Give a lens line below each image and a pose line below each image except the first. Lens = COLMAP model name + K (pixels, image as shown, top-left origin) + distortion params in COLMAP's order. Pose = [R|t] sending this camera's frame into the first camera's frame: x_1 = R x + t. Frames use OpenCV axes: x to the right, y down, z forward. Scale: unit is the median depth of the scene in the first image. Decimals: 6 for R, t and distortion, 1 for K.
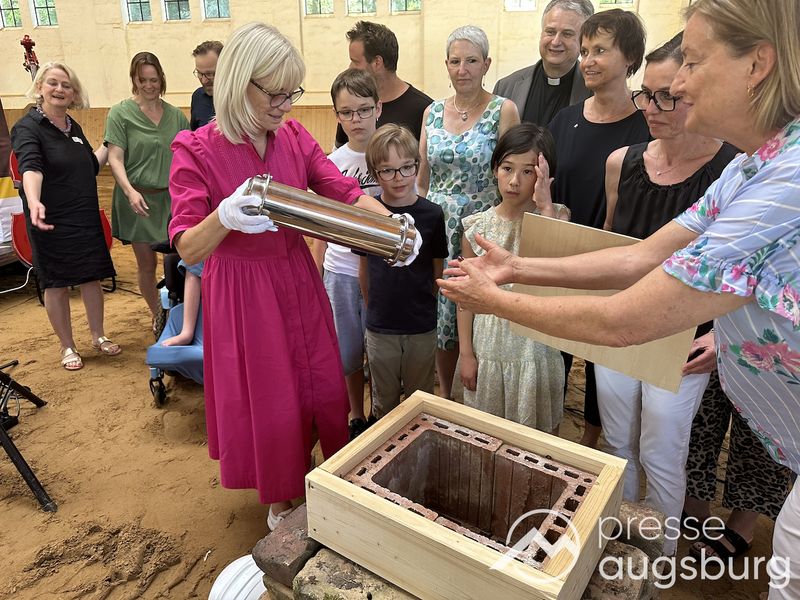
lens RADIAL K [[565.8, 0, 401.0], [0, 565.8, 297.8], [0, 0, 1]] dist [0.021021, -0.035968]
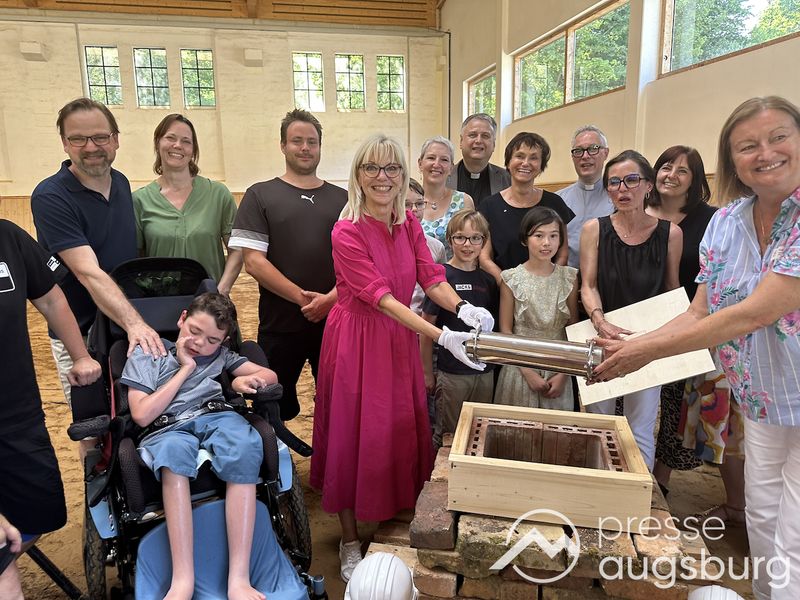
lens RADIAL K [[565.8, 0, 405.2], [0, 565.8, 299.1], [0, 0, 1]] dist [0.021021, -0.035968]
pose [[0.925191, -0.072834, 0.372448, -0.652416], [0.125841, 0.984763, -0.120025, 0.078818], [-0.358031, 0.157915, 0.920259, -0.229965]]
